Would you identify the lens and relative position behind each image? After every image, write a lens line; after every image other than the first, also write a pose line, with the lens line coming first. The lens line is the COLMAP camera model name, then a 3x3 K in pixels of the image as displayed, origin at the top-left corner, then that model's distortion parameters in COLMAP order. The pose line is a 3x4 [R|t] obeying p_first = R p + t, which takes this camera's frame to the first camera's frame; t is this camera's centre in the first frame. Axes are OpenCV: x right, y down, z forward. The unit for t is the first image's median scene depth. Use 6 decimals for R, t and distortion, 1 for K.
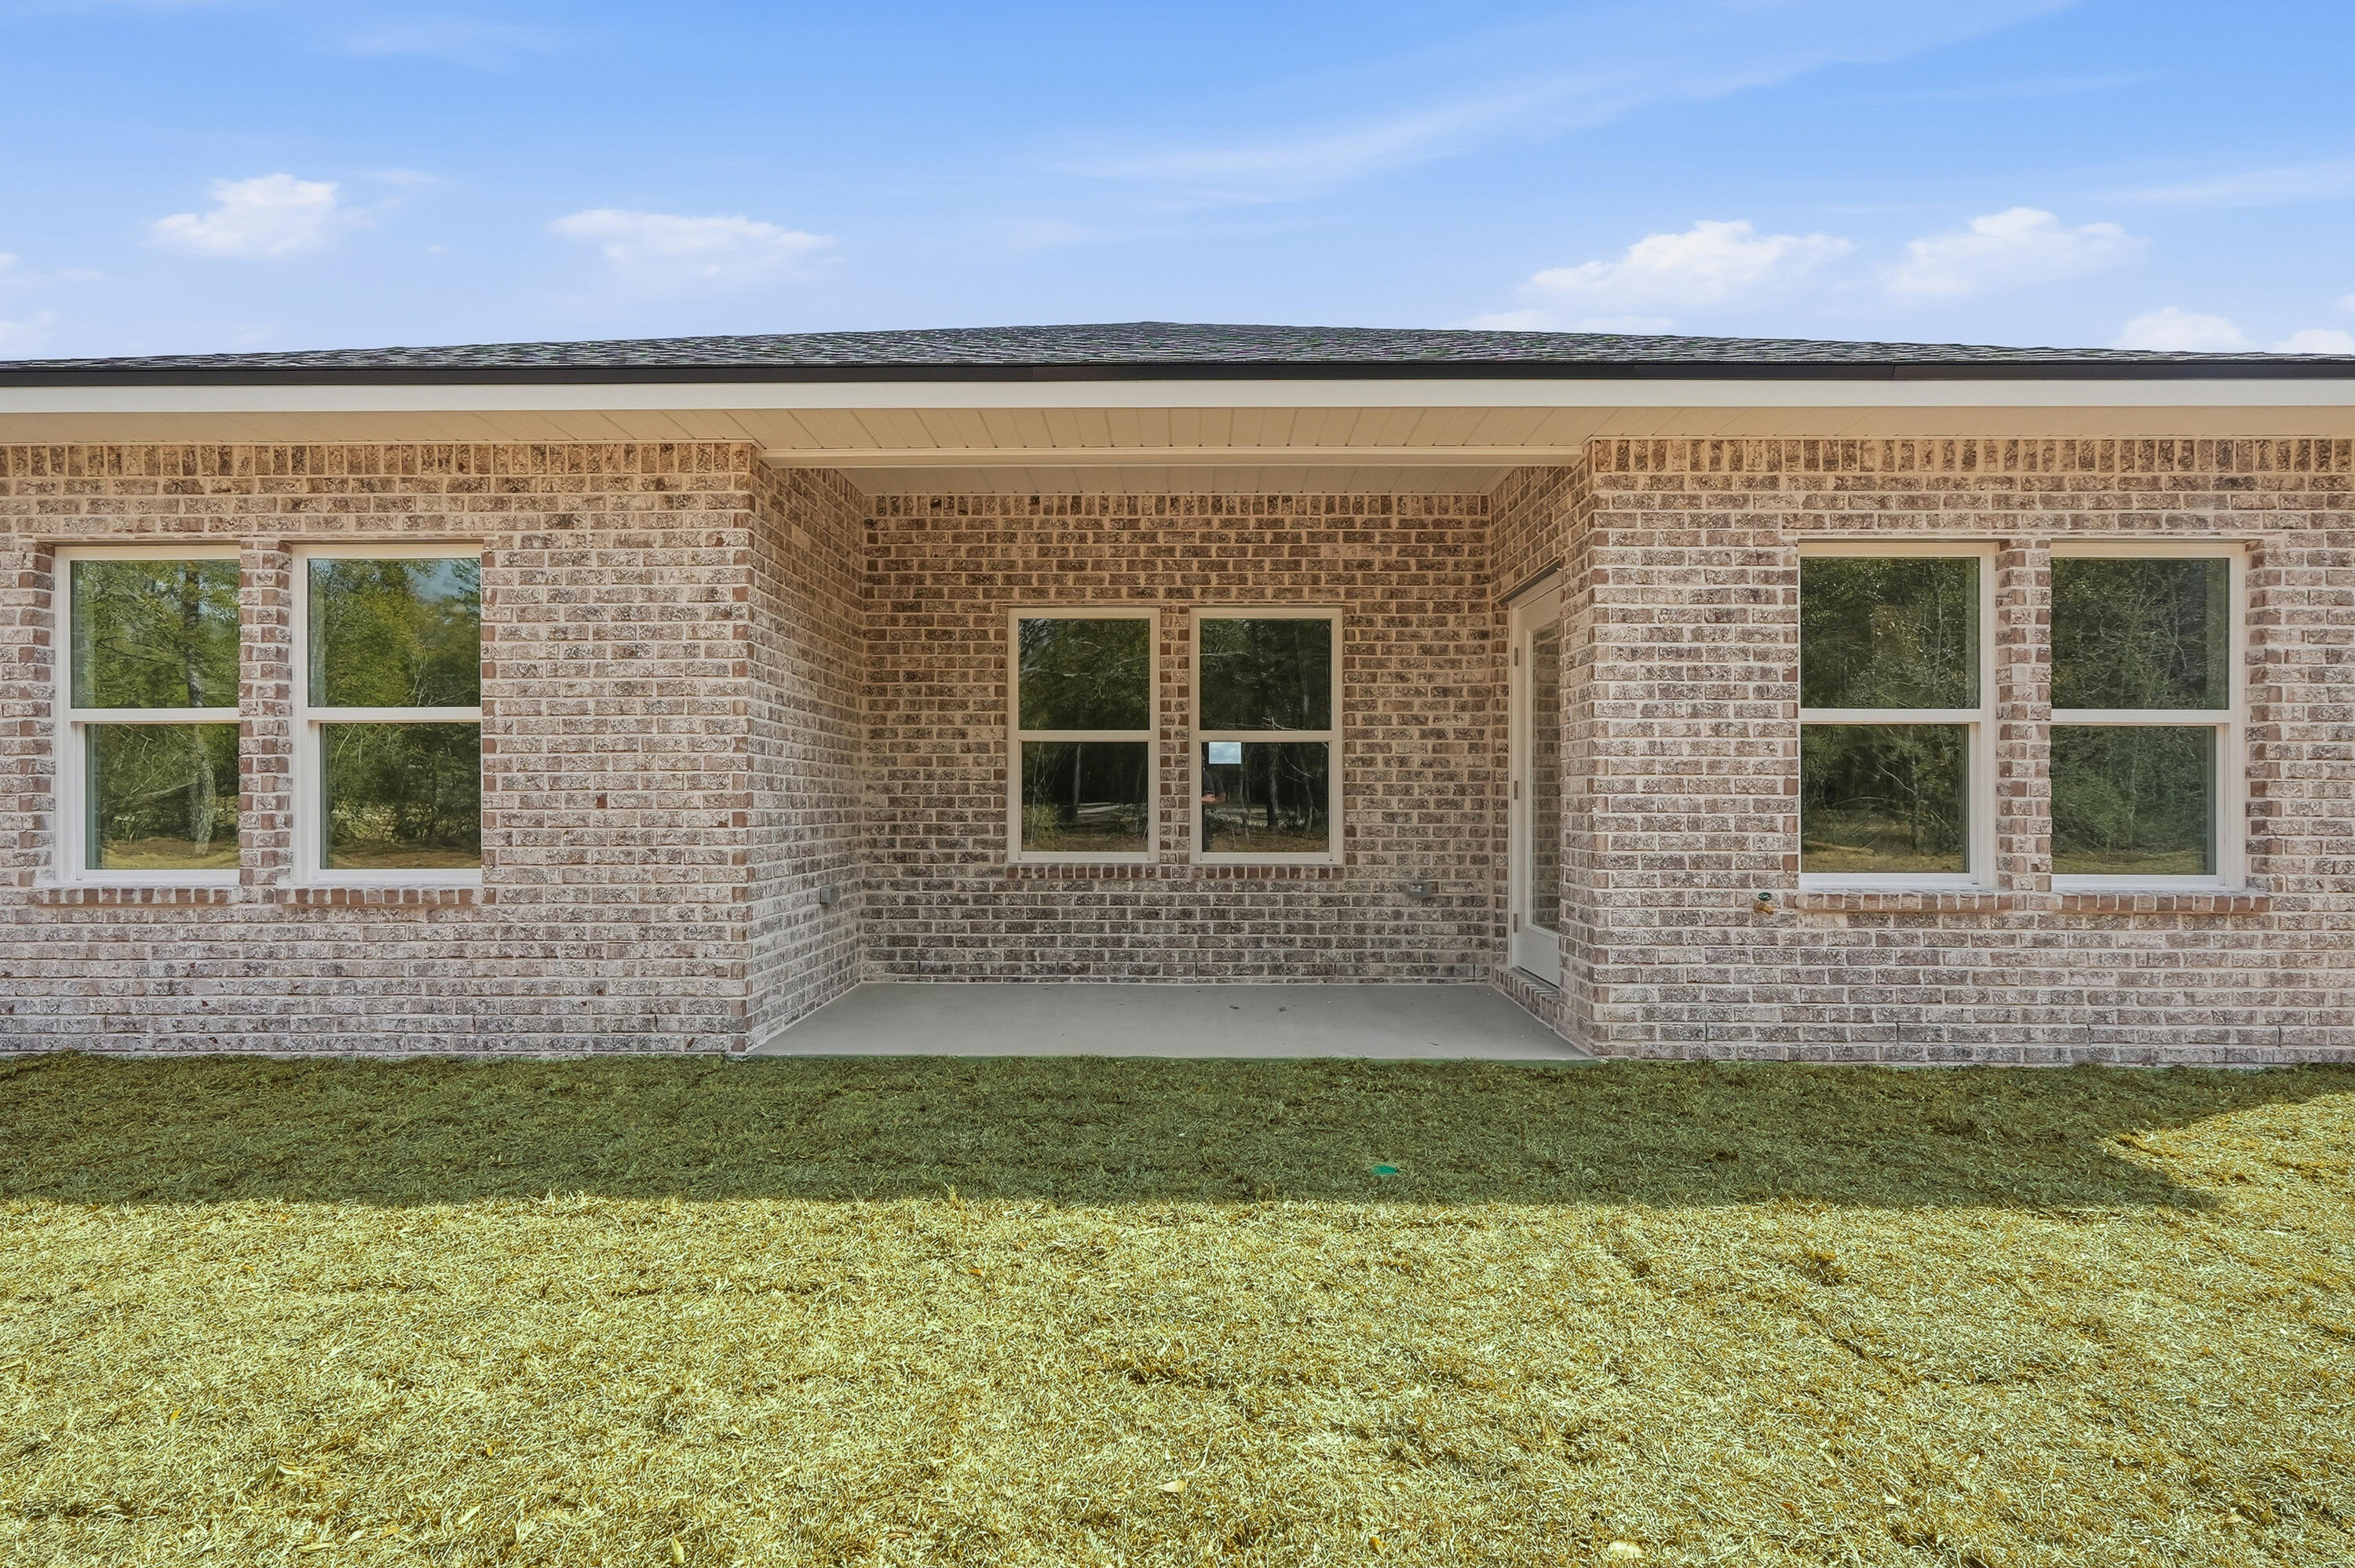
lens RADIAL K [[1029.8, 0, 1173.8], [0, 1029.8, 786.6], [0, 0, 1]] dist [0.003120, 0.000048]
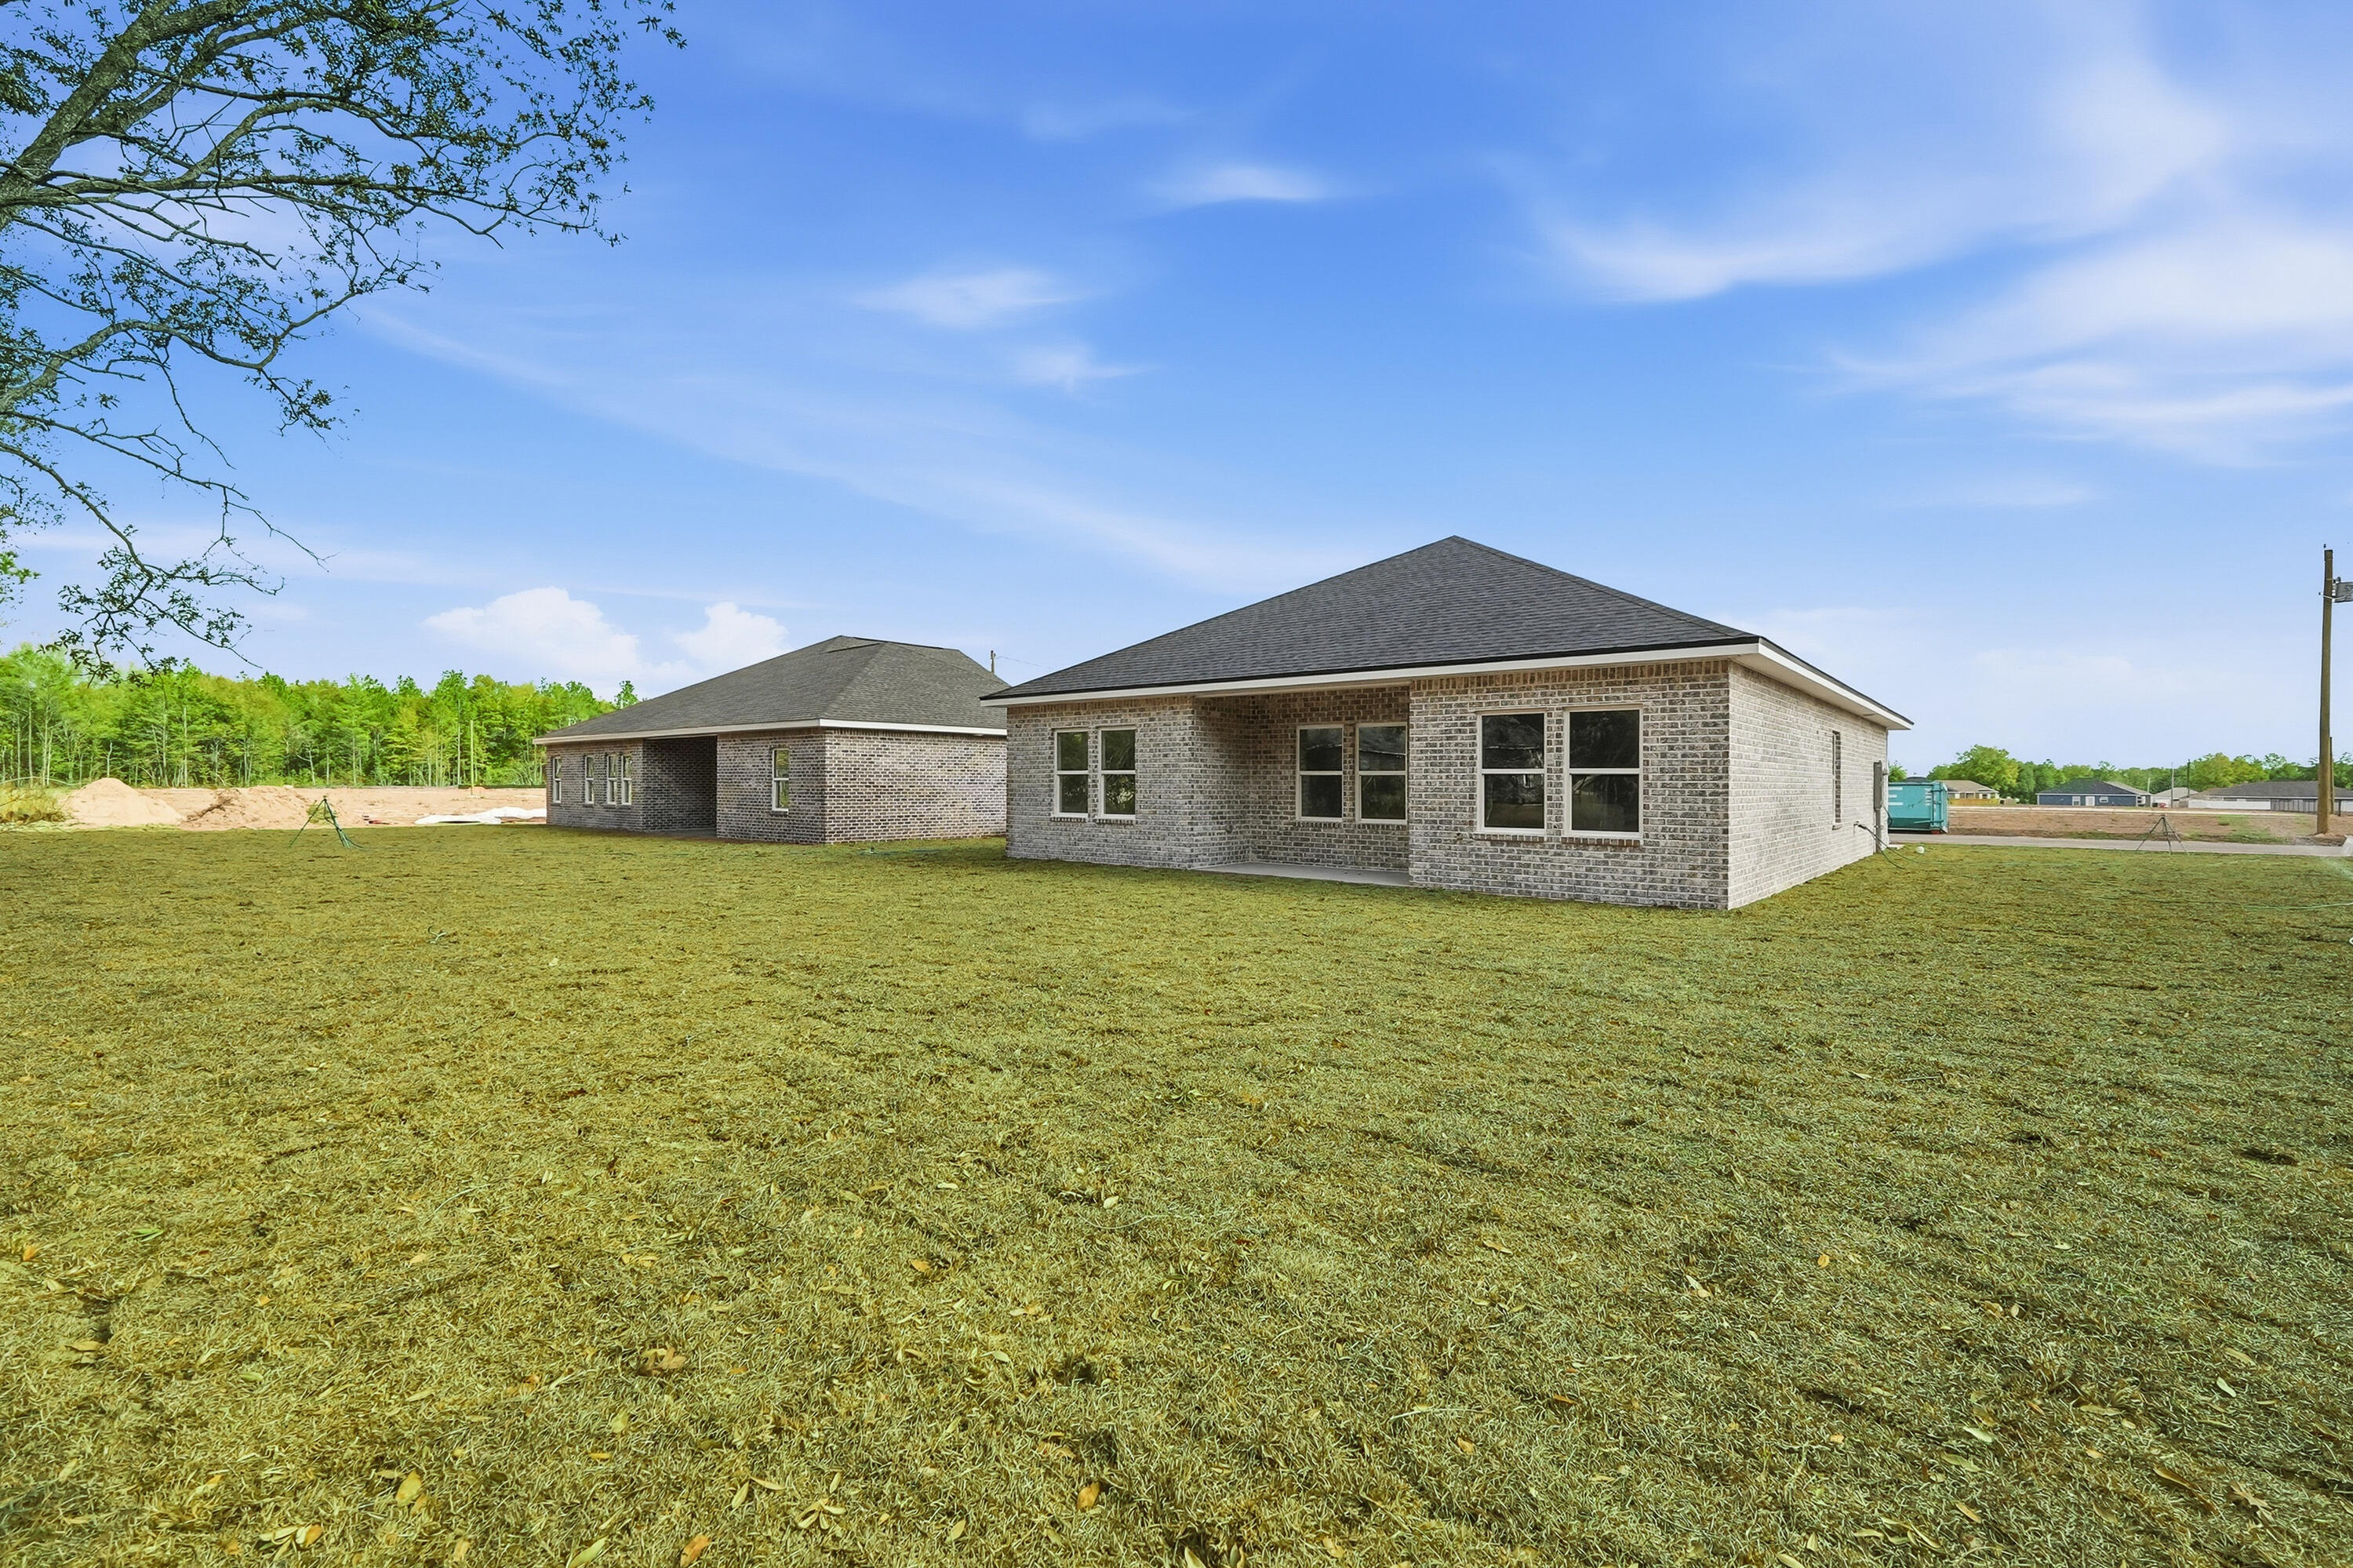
lens RADIAL K [[1029.1, 0, 1186.1], [0, 1029.1, 790.7], [0, 0, 1]] dist [0.003120, 0.000048]
pose [[0.773534, 0.008271, -0.633701, 1.766993], [-0.002413, 0.999946, 0.010105, -0.041669], [0.633750, -0.006288, 0.773512, -1.693620]]
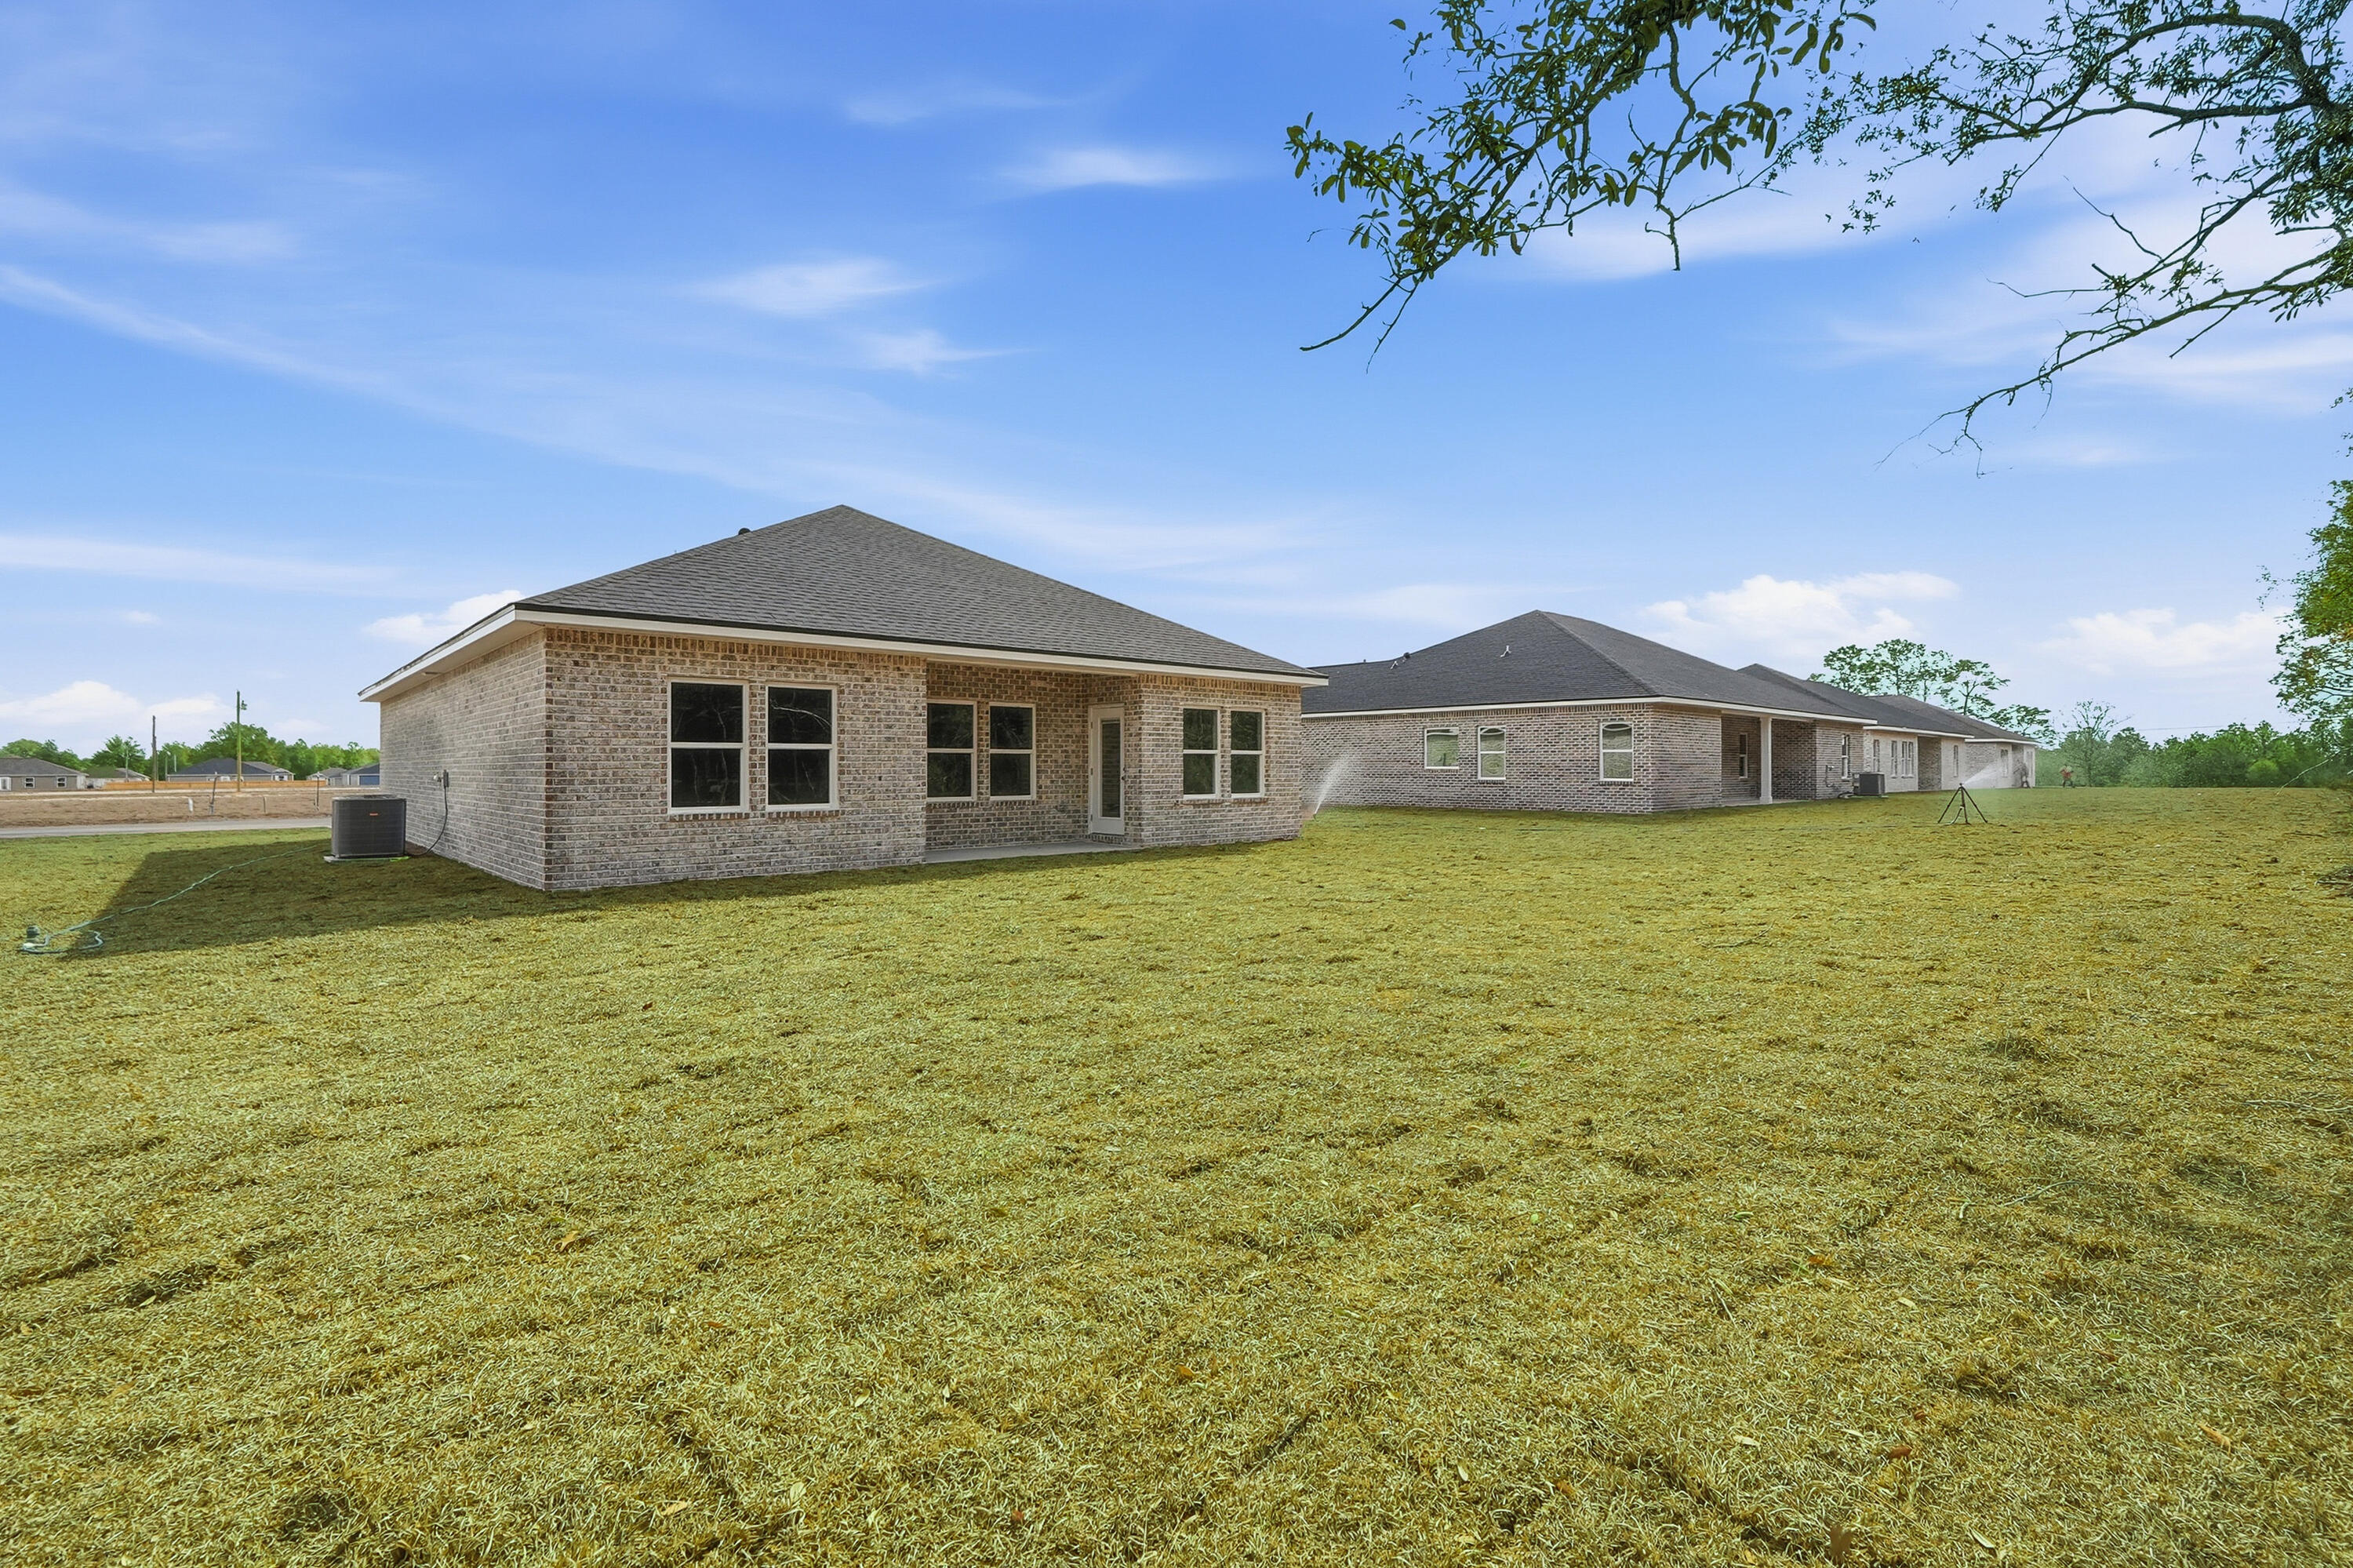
lens RADIAL K [[1029.1, 0, 1174.7], [0, 1029.1, 767.8], [0, 0, 1]] dist [0.003120, 0.000048]
pose [[0.731328, -0.002442, 0.682022, -1.884462], [-0.005020, 0.999947, 0.008963, -0.043621], [-0.682007, -0.009979, 0.731277, -1.631858]]
